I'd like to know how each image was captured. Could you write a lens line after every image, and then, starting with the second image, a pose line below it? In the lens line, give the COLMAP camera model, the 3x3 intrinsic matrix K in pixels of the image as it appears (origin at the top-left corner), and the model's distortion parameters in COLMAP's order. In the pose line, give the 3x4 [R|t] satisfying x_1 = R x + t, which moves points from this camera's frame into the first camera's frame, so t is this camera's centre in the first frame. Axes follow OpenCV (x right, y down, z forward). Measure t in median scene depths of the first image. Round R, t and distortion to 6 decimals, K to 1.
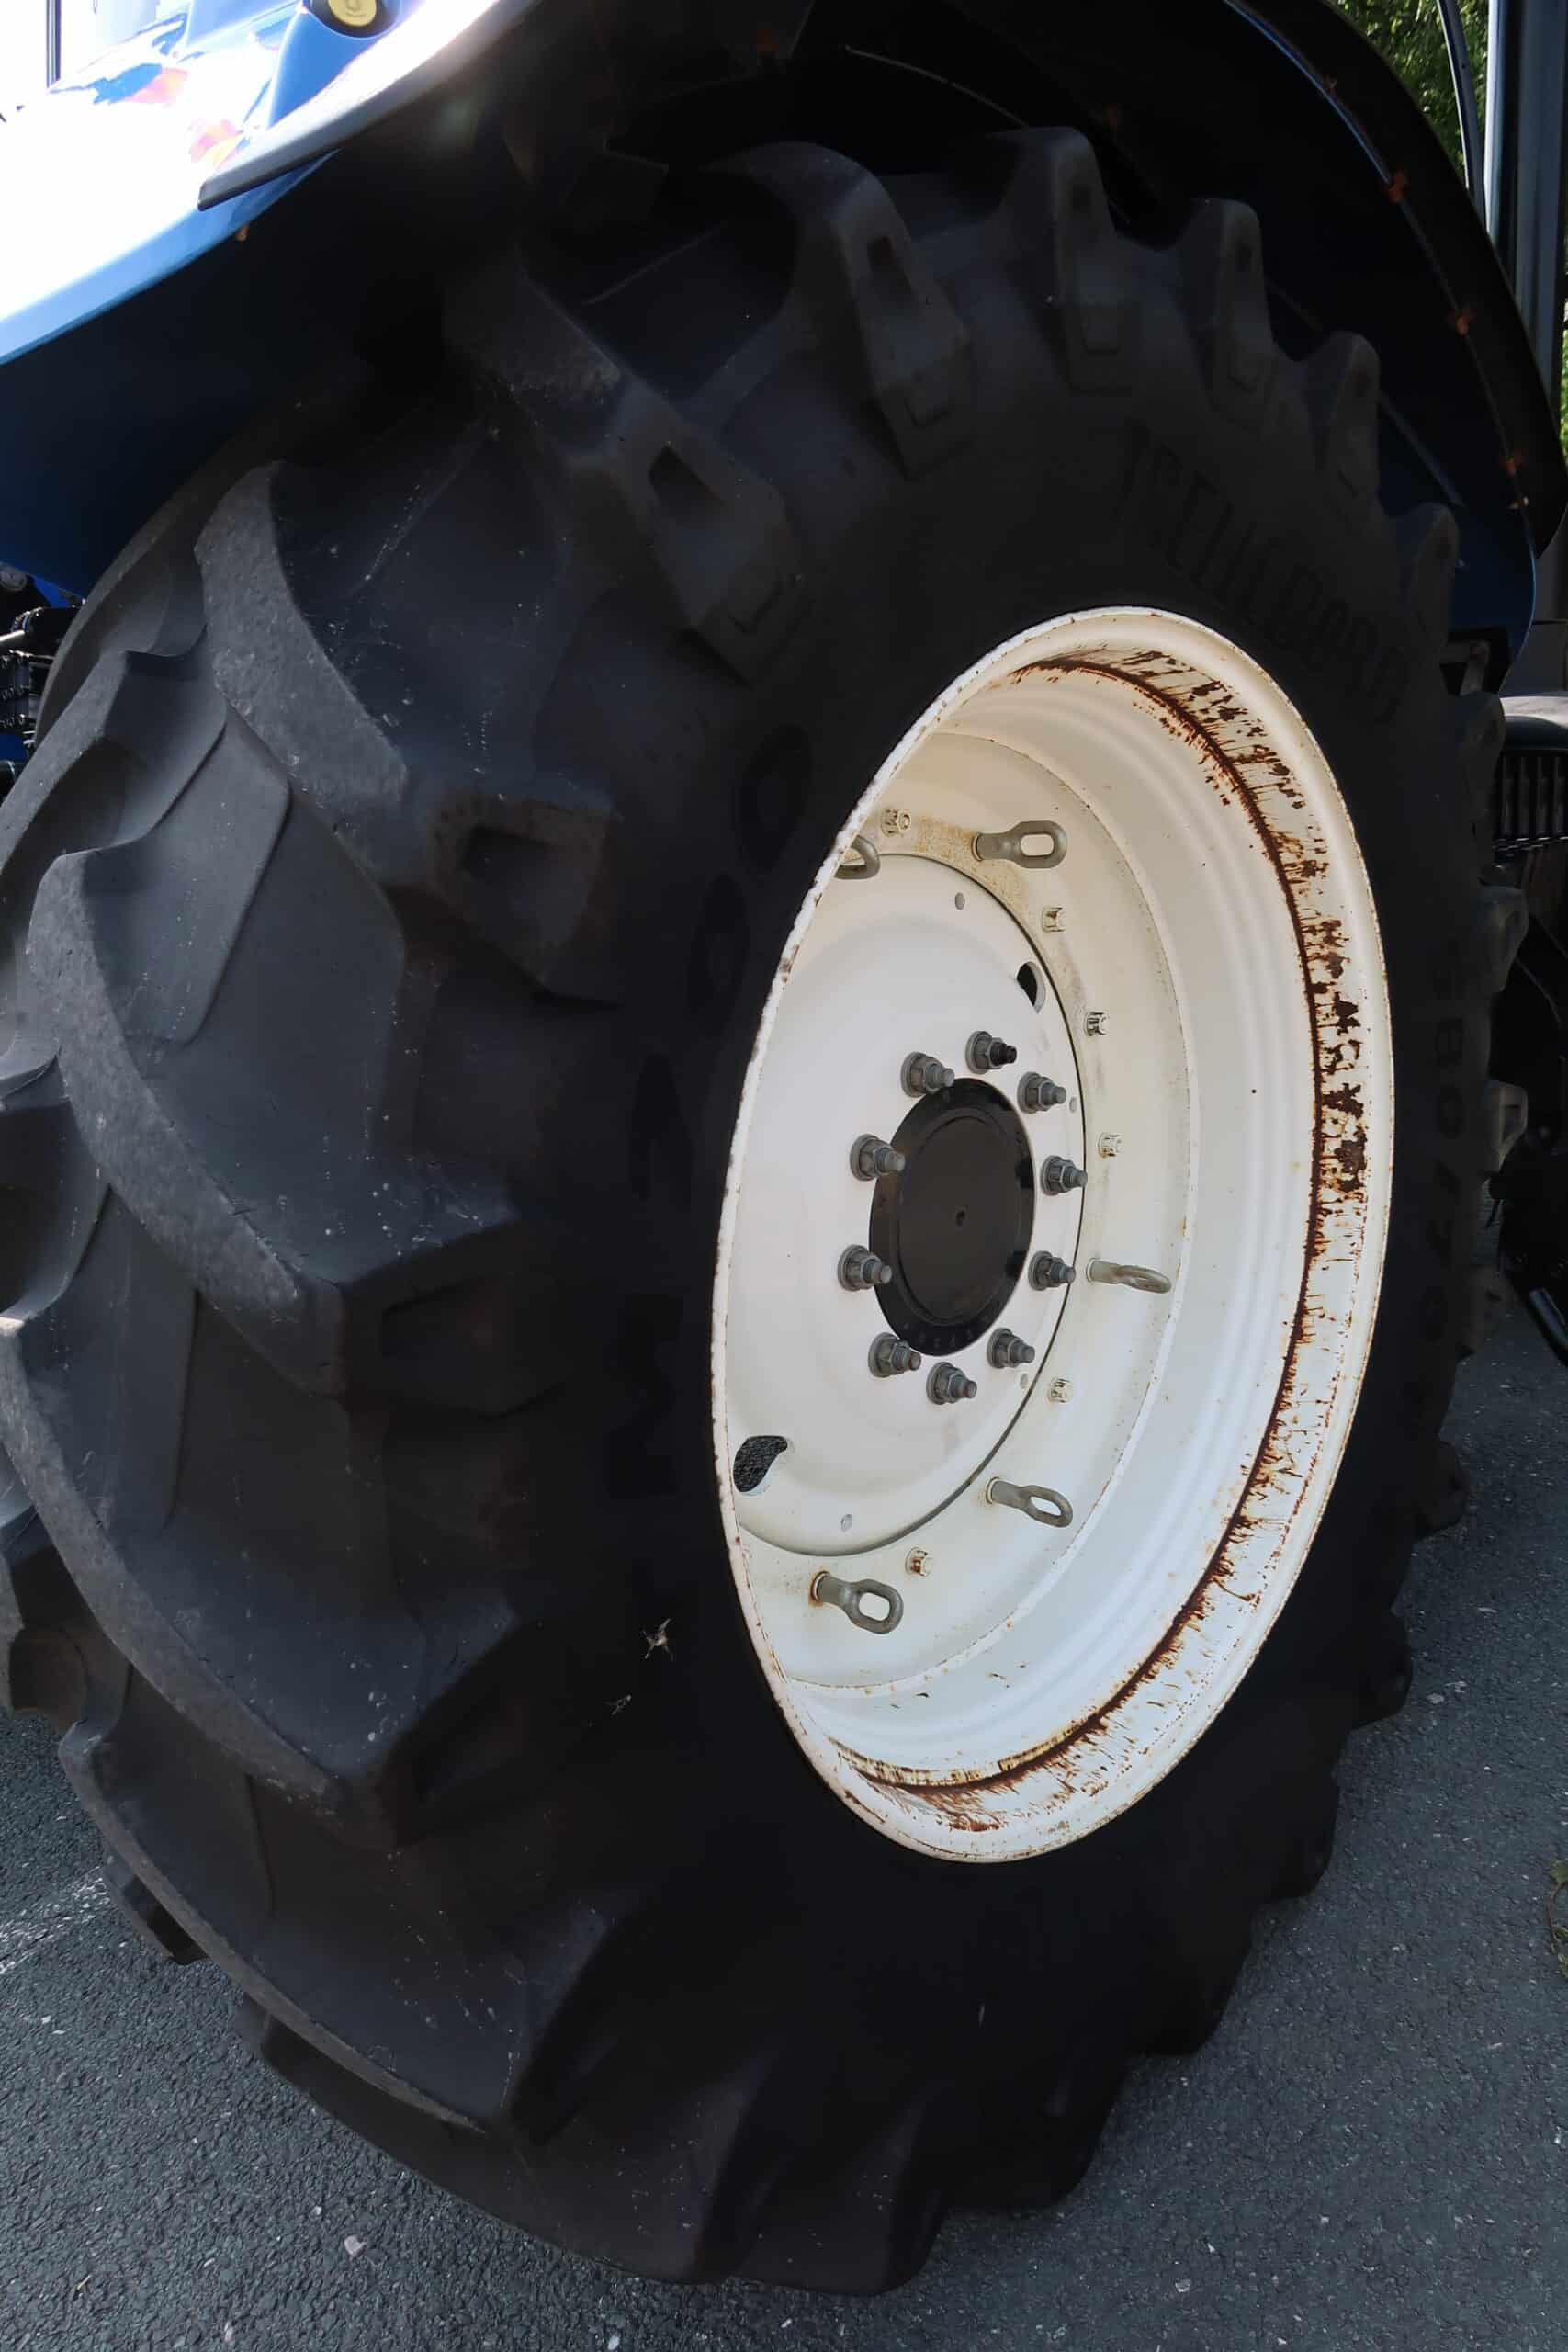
lens RADIAL K [[1593.7, 0, 788.9], [0, 1593.7, 1190.5], [0, 0, 1]] dist [-0.040717, 0.021091]
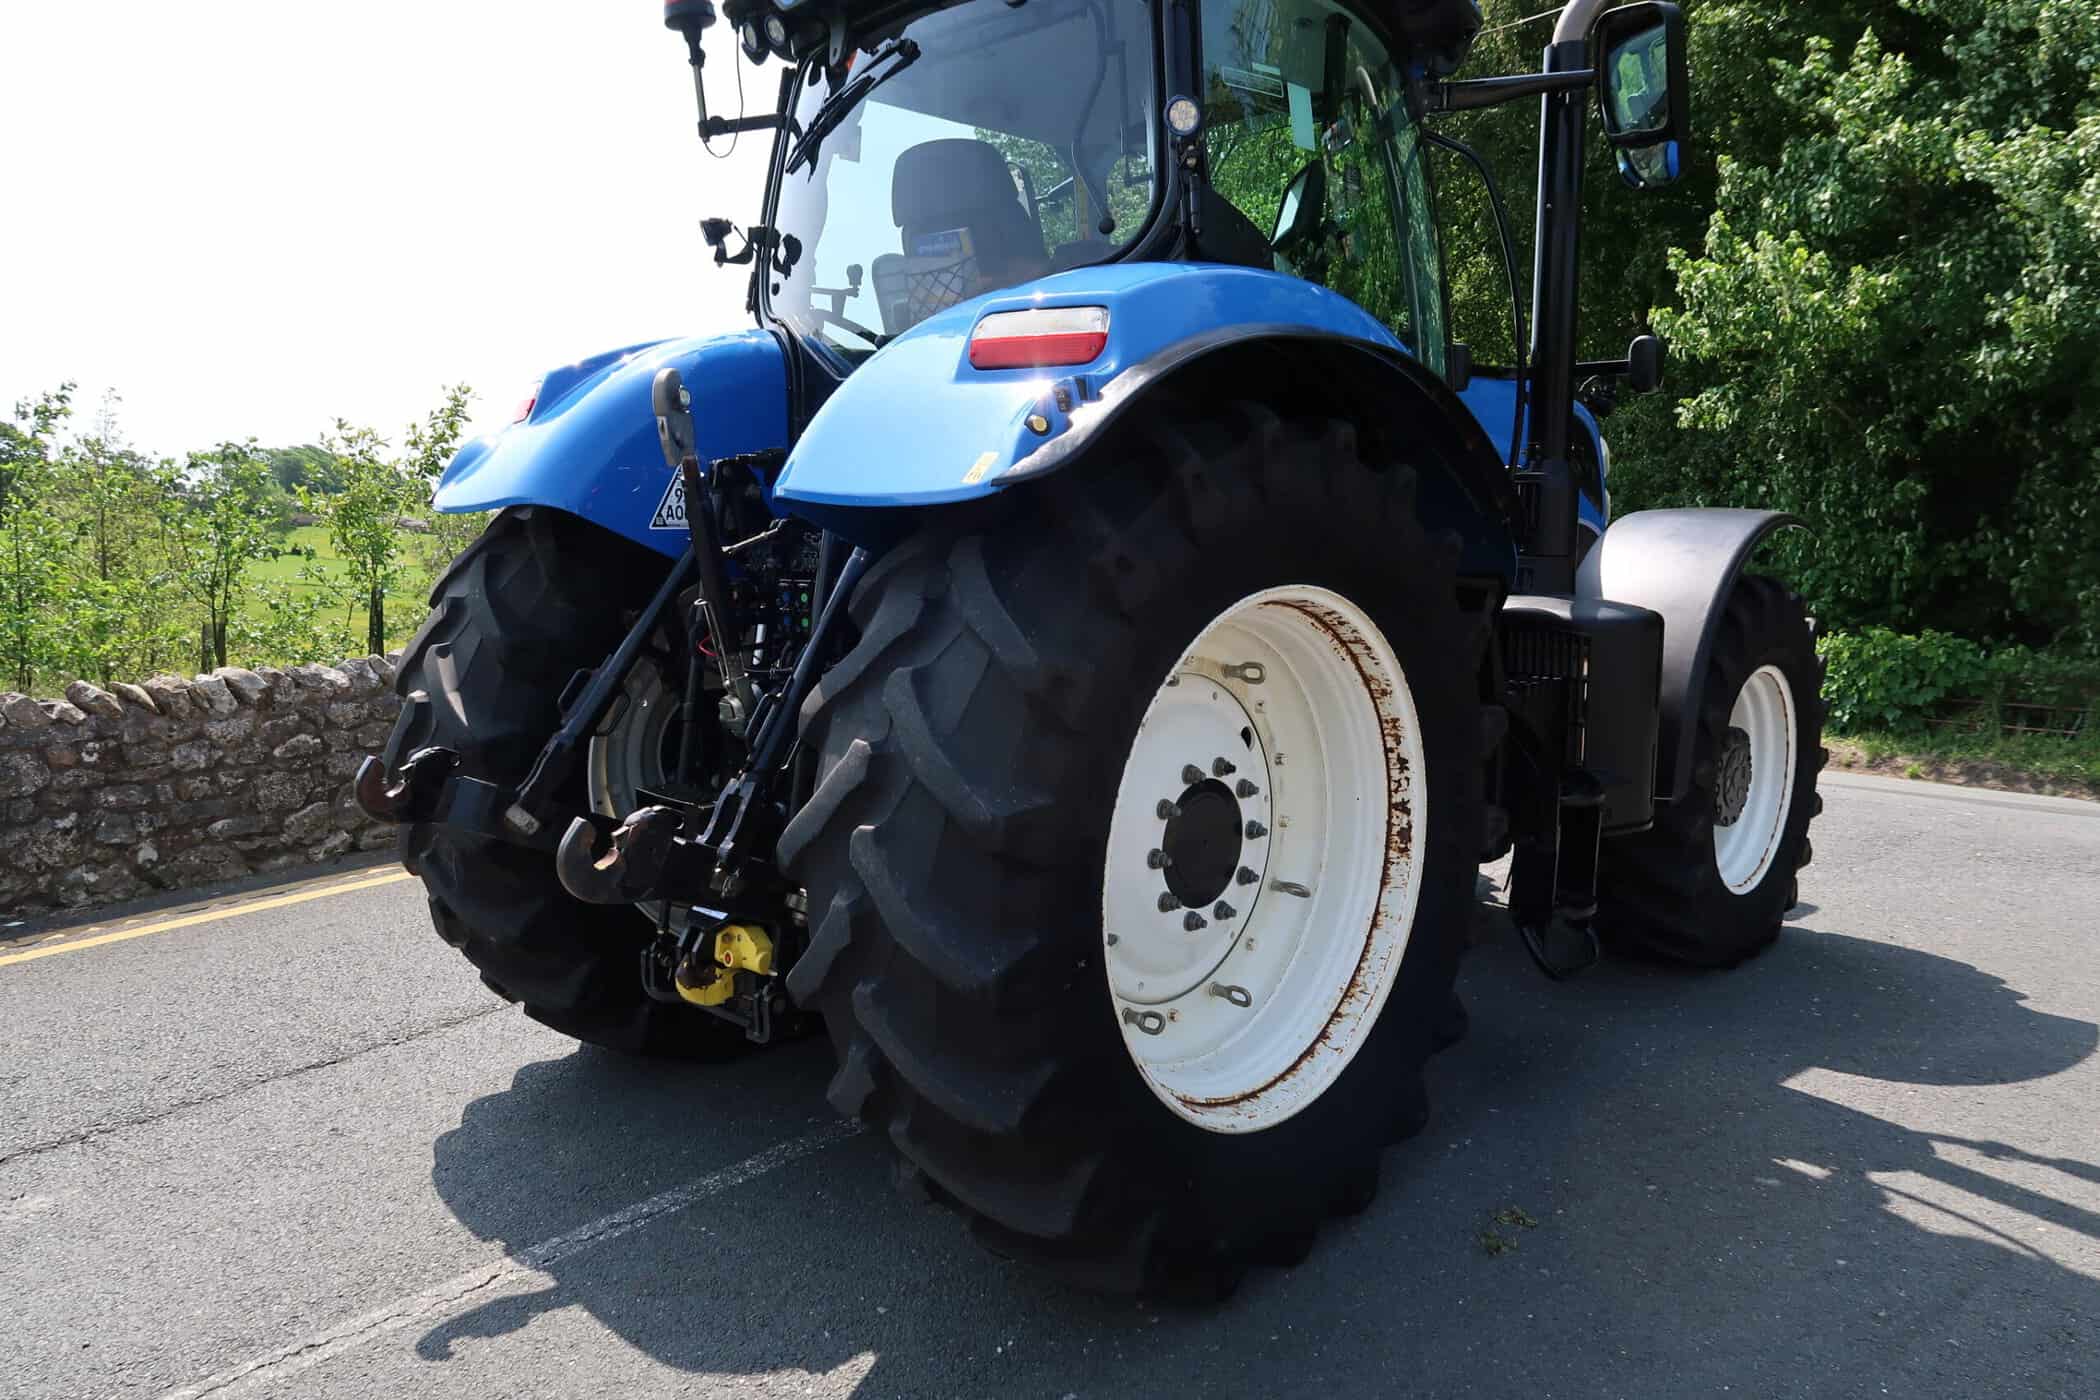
lens RADIAL K [[1423.1, 0, 1044.5], [0, 1423.1, 707.8], [0, 0, 1]] dist [-0.040717, 0.021091]
pose [[0.996584, 0.078614, -0.025297, -0.069936], [-0.081270, 0.988009, -0.131278, 0.100685], [0.014674, 0.132885, 0.991023, -0.877518]]
